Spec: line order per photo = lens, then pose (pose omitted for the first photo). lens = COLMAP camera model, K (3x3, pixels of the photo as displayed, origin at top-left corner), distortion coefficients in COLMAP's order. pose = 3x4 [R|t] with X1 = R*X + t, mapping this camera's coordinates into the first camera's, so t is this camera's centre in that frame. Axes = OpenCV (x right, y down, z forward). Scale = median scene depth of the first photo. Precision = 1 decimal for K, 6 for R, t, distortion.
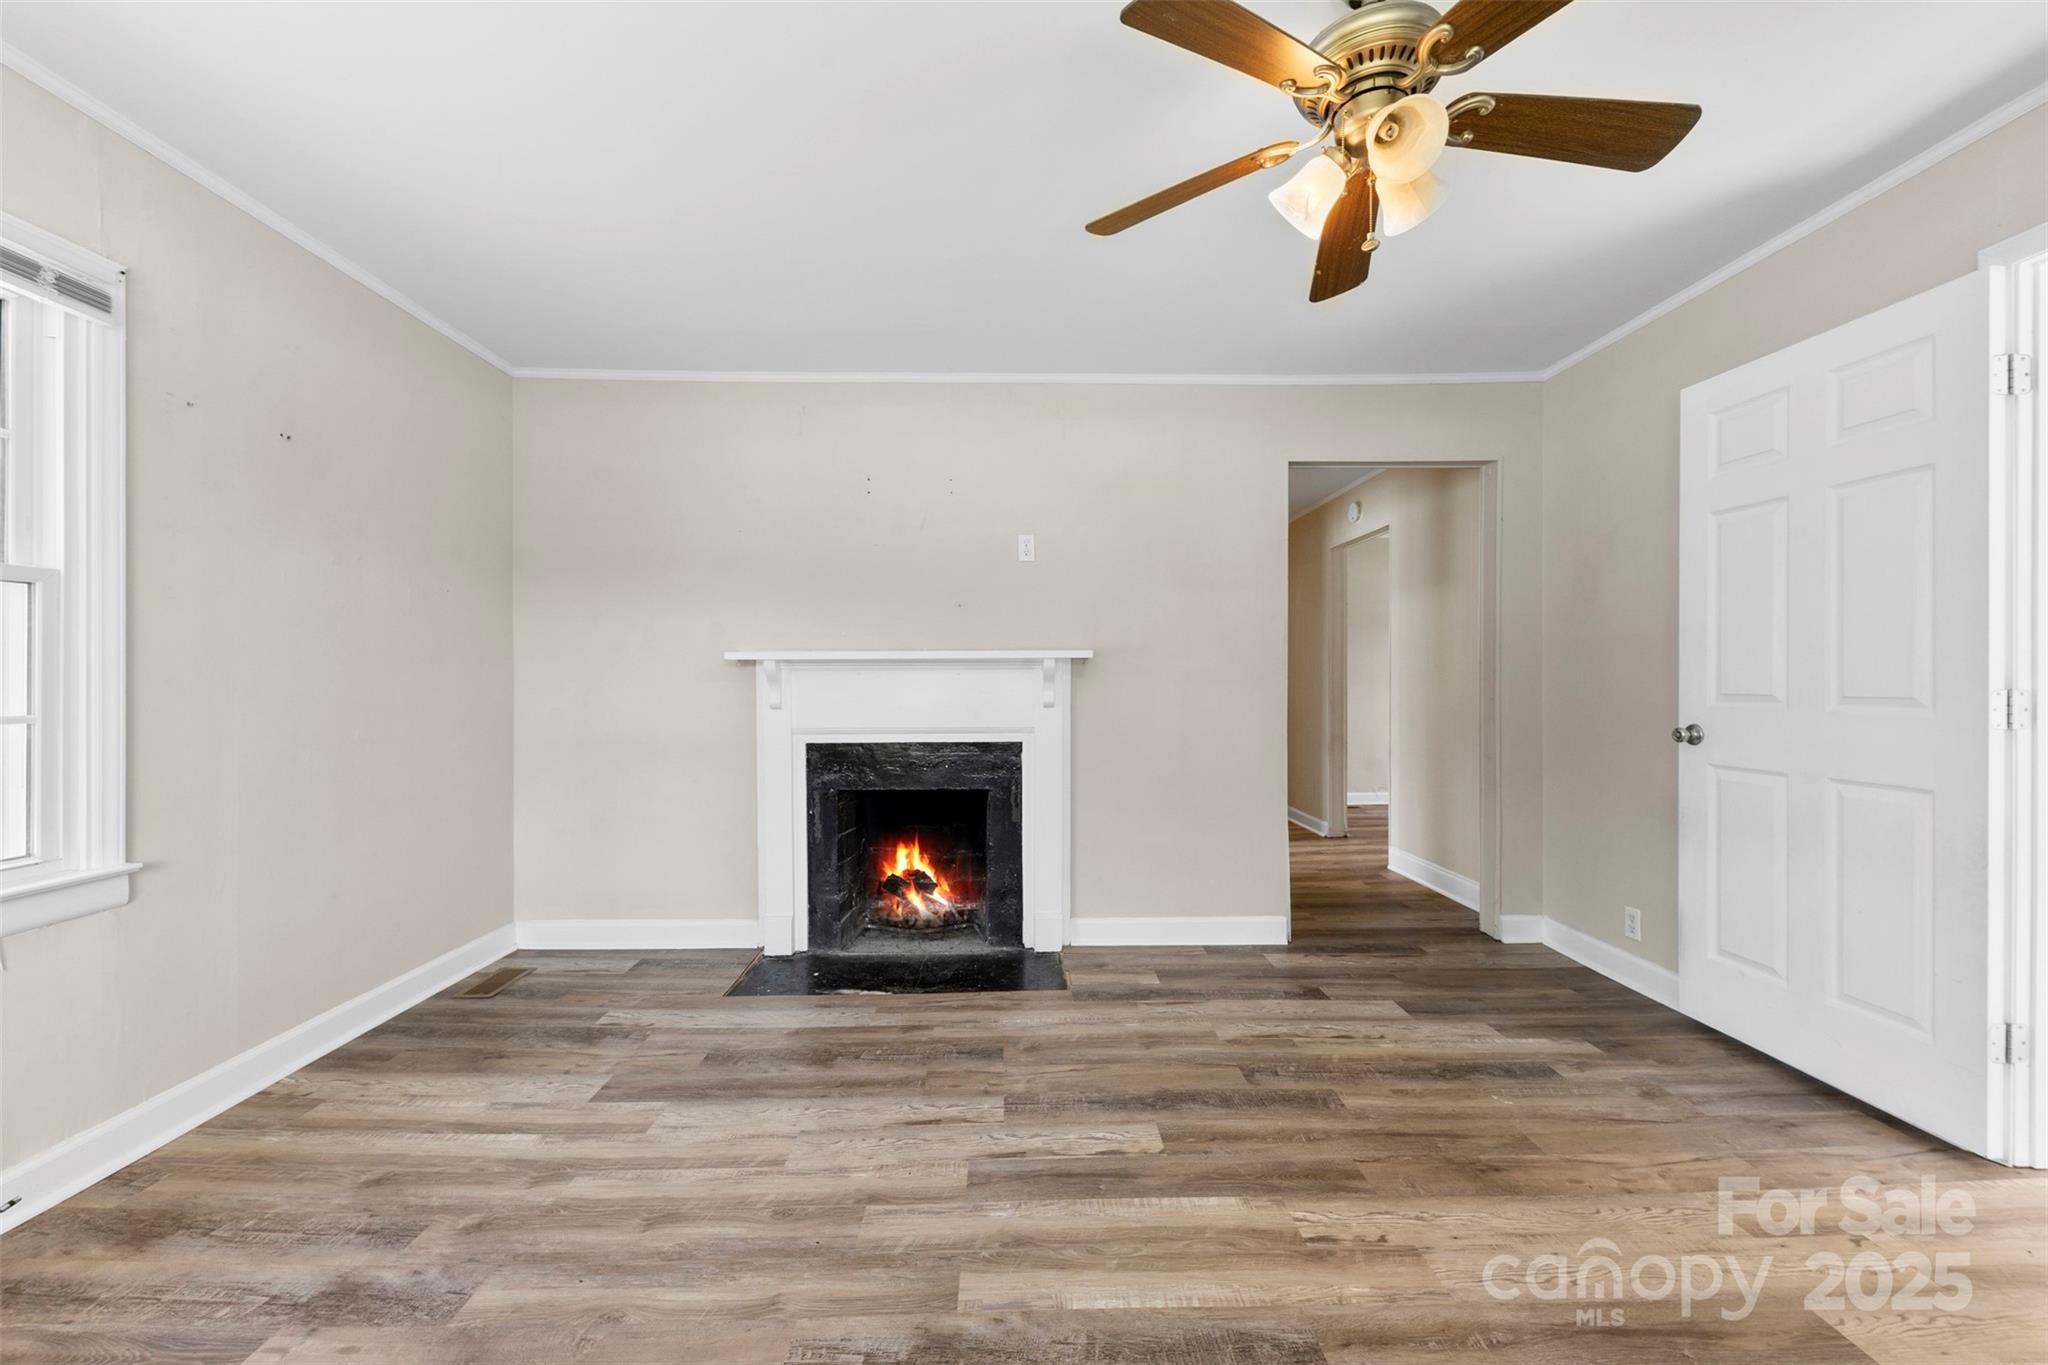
lens RADIAL K [[797.3, 0, 1016.3], [0, 797.3, 667.9], [0, 0, 1]] dist [0.007495, -0.004014]
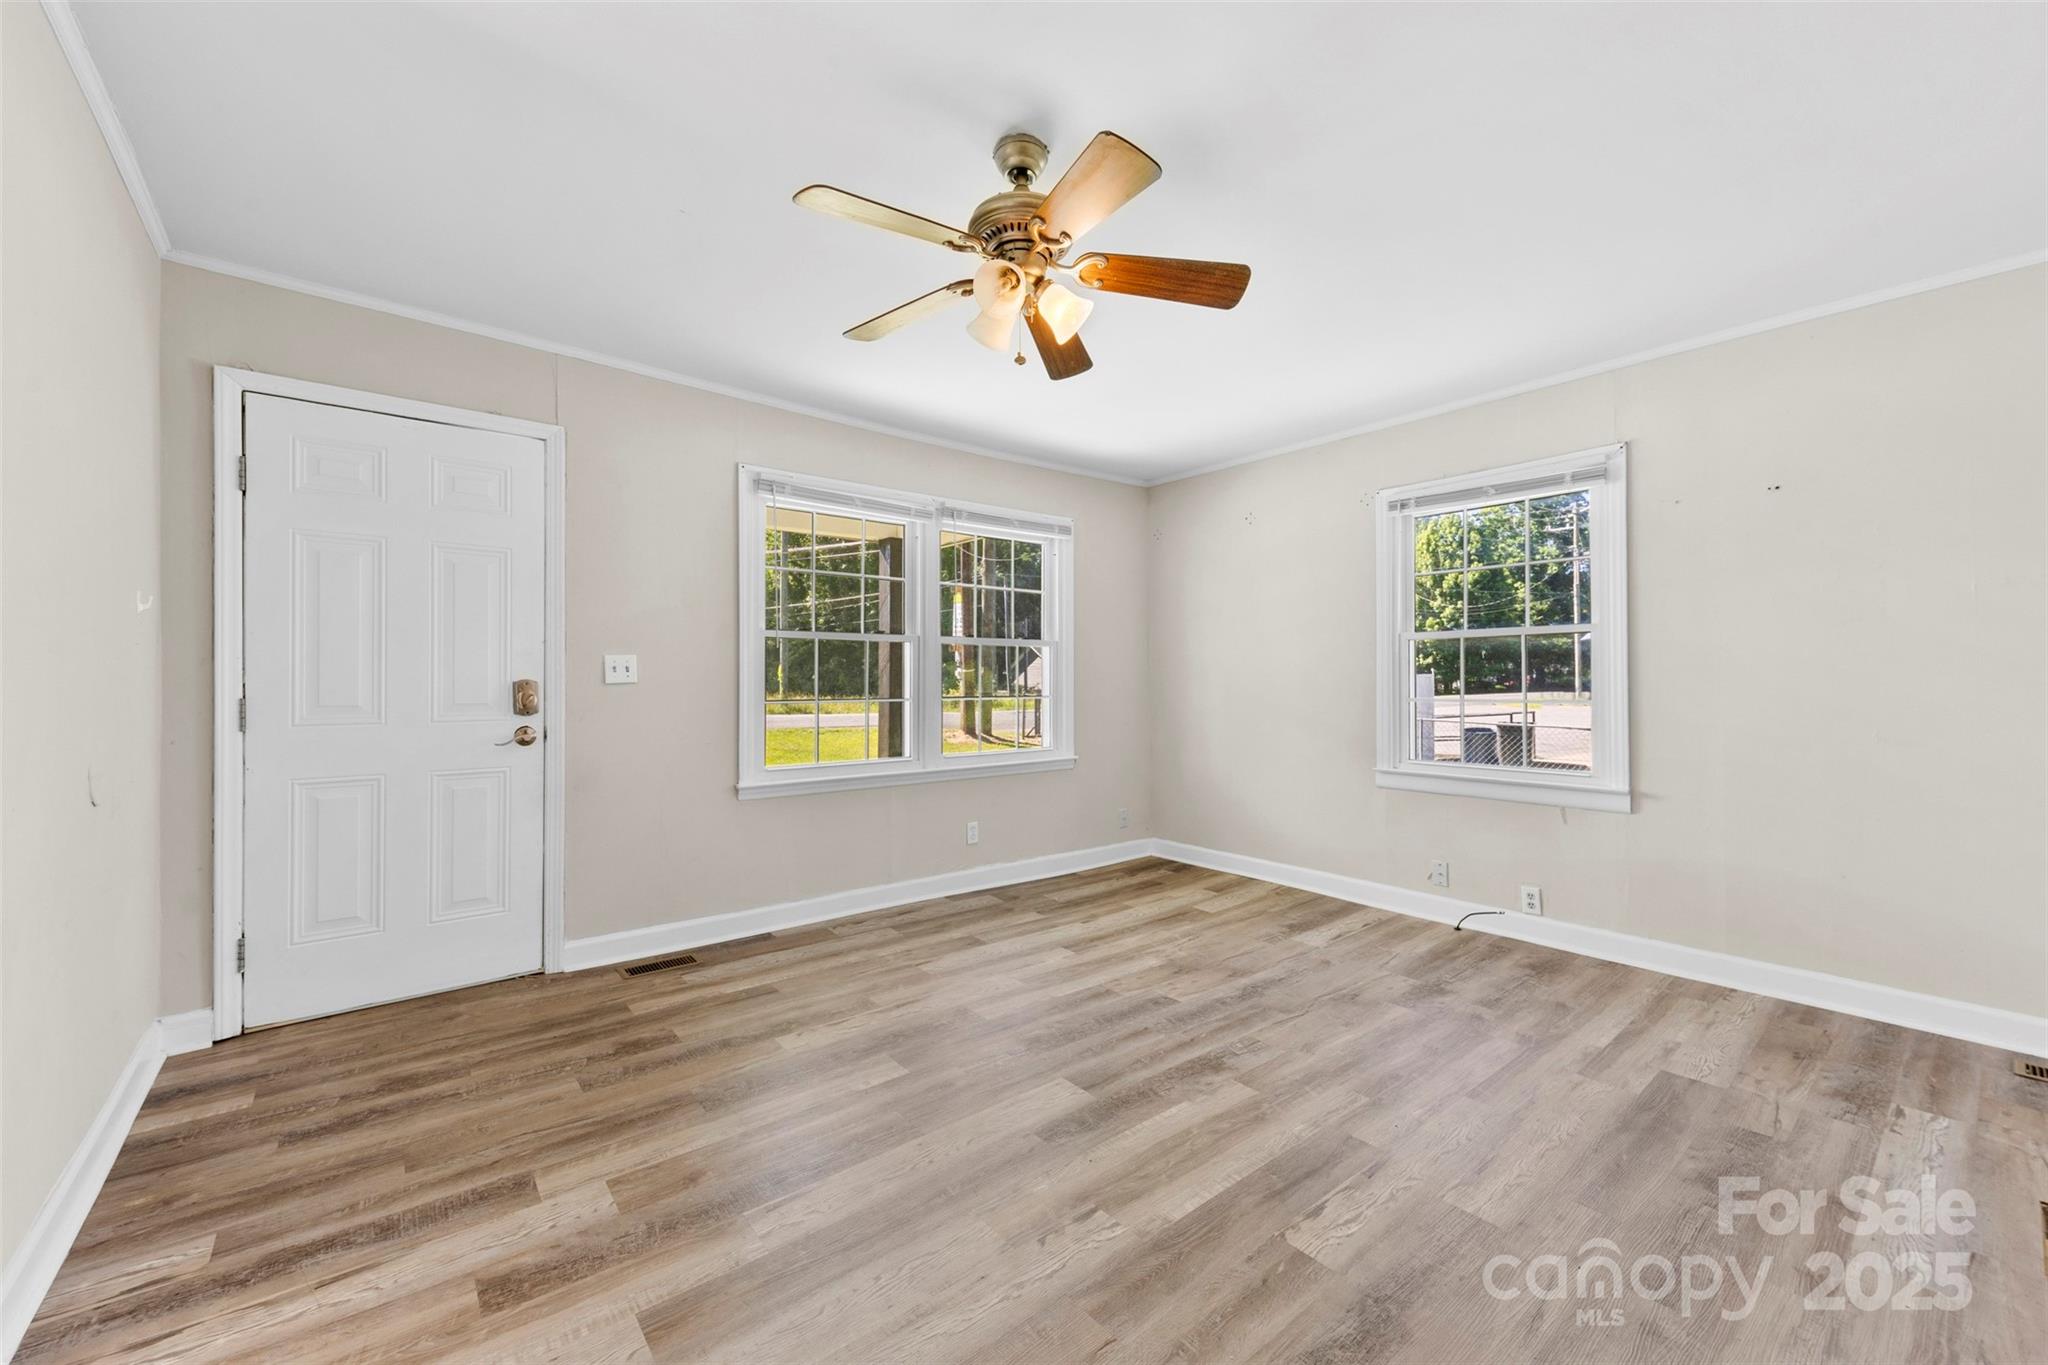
lens RADIAL K [[797.3, 0, 1036.3], [0, 797.3, 668.0], [0, 0, 1]] dist [0.007495, -0.004014]
pose [[-0.772644, -0.014872, -0.634665, 0.701777], [0.002067, 0.999661, -0.025942, 0.023116], [0.634836, -0.021356, -0.772352, 1.135197]]
